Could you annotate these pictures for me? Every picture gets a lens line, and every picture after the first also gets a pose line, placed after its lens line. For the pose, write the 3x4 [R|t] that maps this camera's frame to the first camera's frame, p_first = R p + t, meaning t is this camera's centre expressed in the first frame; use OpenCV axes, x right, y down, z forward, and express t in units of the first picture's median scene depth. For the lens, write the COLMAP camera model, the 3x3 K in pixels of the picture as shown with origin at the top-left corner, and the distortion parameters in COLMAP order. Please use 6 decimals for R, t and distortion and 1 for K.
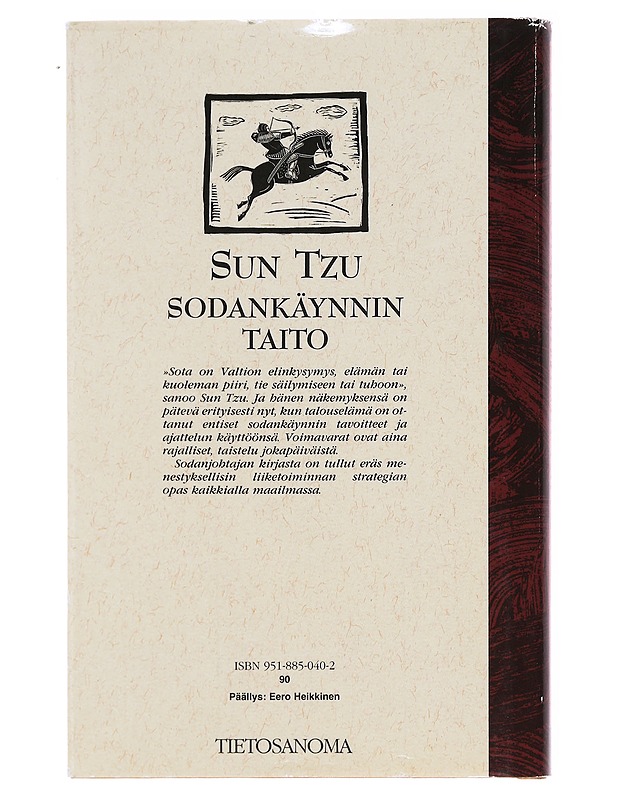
lens RADIAL K [[3041.4, 0, 308.3], [0, 3041.4, 402.1], [0, 0, 1]] dist [0.403255, 0.000000]
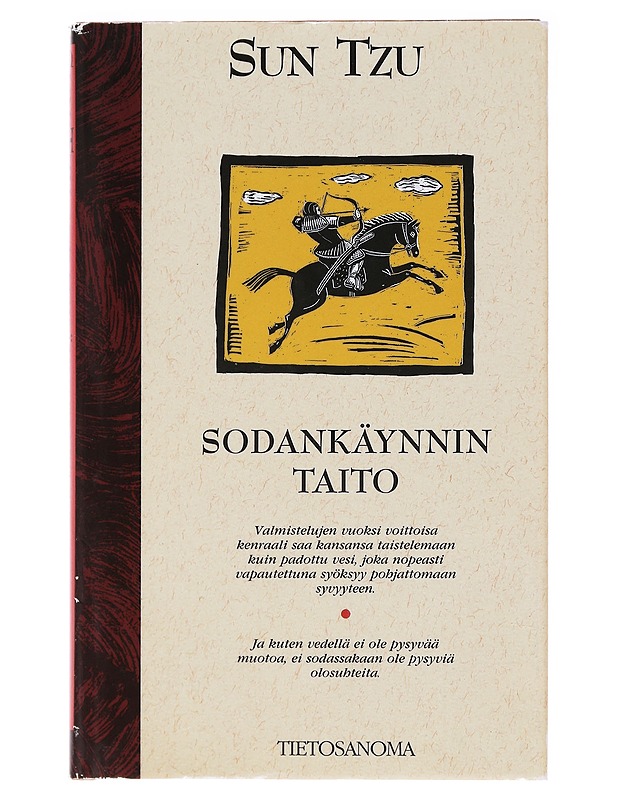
lens RADIAL K [[3041.4, 0, 309.3], [0, 3041.4, 397.8], [0, 0, 1]] dist [0.403255, 0.000000]
pose [[0.999637, 0.015551, -0.022005, -0.000479], [-0.015561, 0.999879, -0.000294, -0.050110], [0.021998, 0.000636, 0.999758, 0.361184]]
